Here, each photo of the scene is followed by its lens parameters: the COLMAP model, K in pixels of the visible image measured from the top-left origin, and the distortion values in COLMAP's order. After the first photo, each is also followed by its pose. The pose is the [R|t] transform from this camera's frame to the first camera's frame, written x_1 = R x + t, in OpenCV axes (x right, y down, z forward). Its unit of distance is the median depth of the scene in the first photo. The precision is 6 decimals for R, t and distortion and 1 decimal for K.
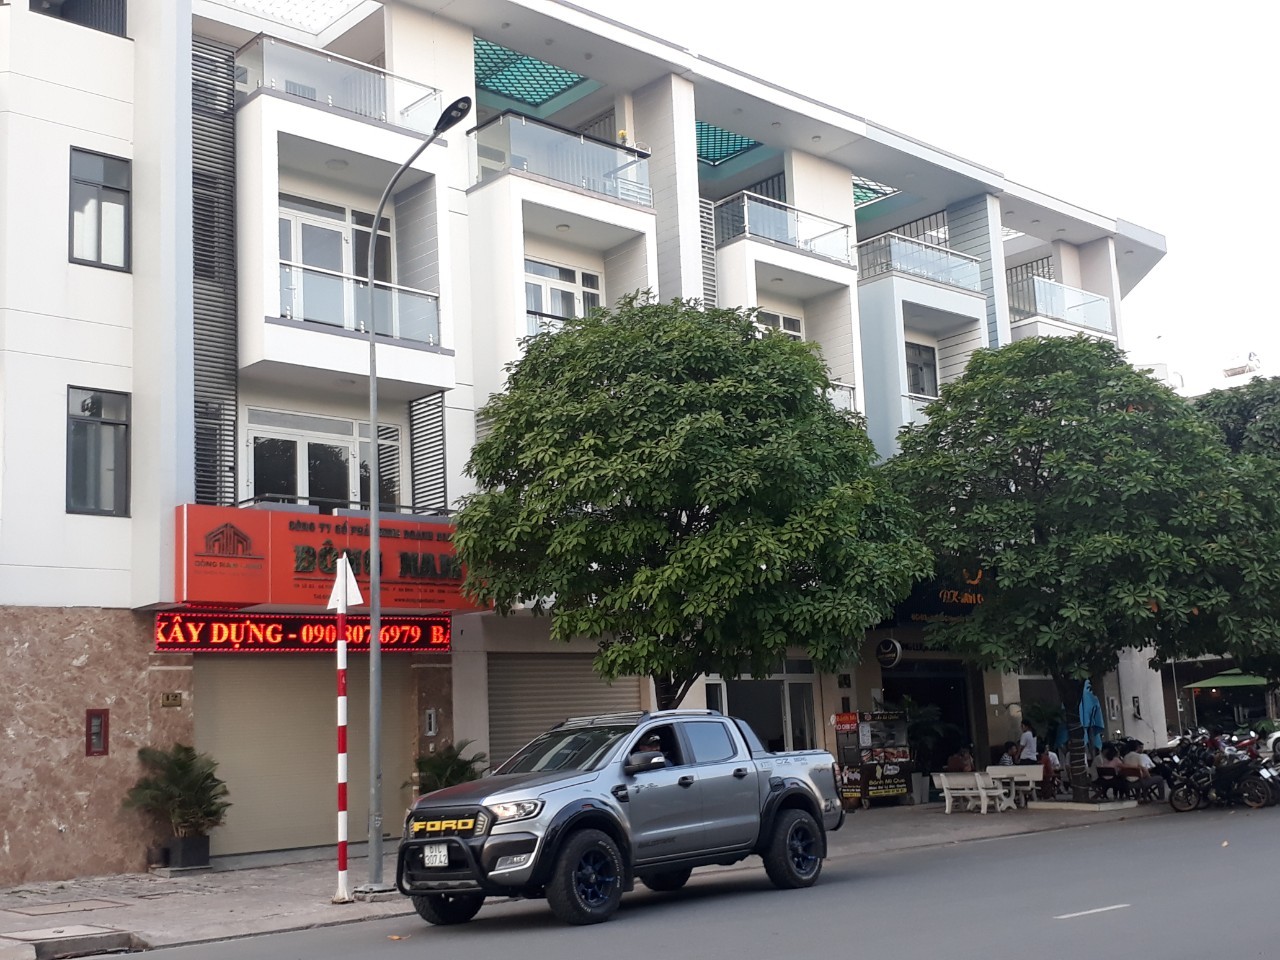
lens RADIAL K [[1467.8, 0, 644.3], [0, 1467.8, 459.3], [0, 0, 1]] dist [0.226290, -0.522398]
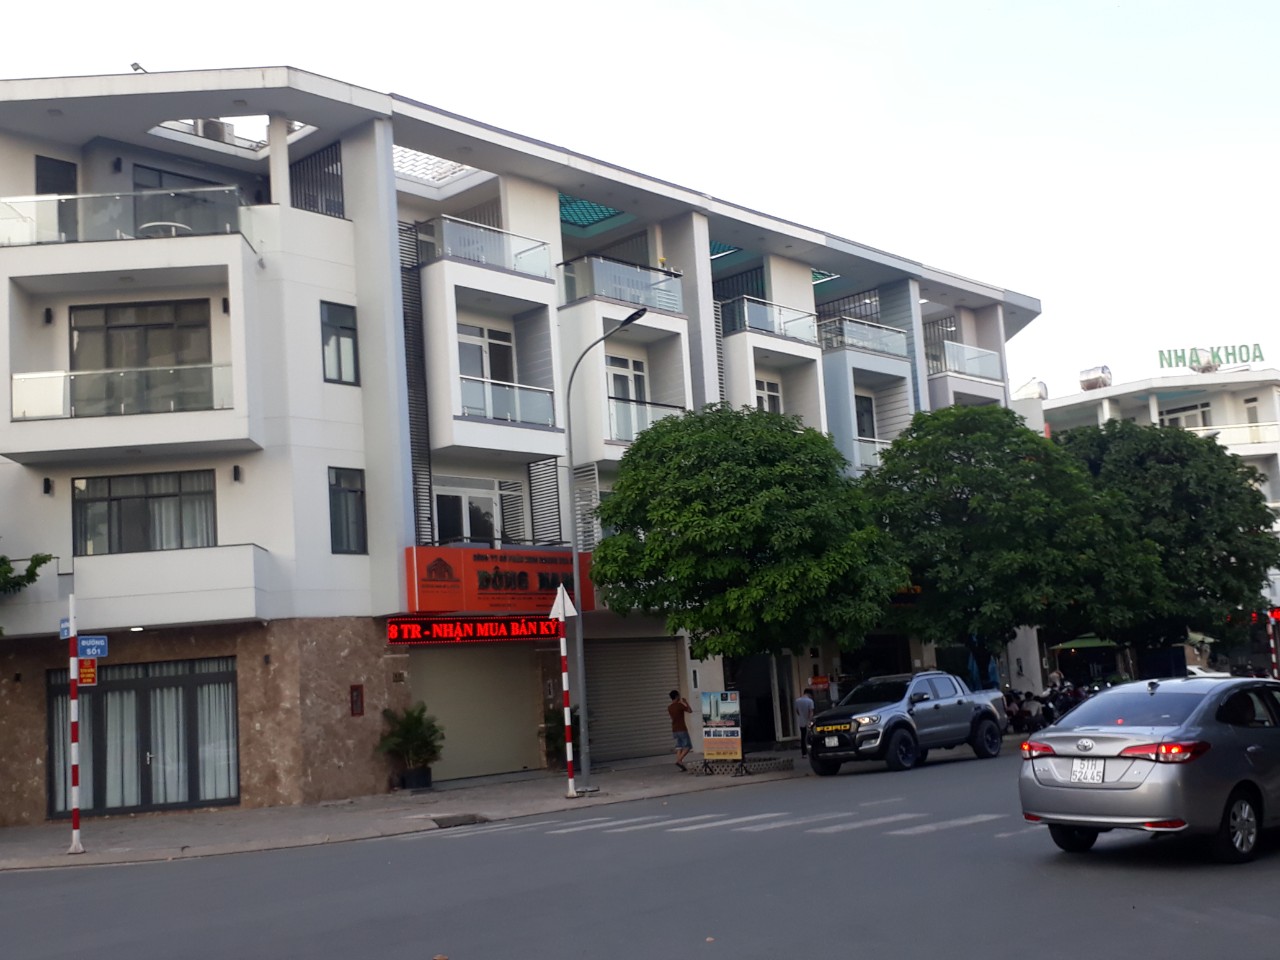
lens RADIAL K [[1422.9, 0, 640.0], [0, 1422.9, 480.0], [0, 0, 1]] dist [0.310988, -0.795903]
pose [[0.996710, -0.012592, 0.080067, -0.184220], [0.010021, 0.999424, 0.032431, -0.075712], [-0.080430, -0.031522, 0.996262, -0.419213]]
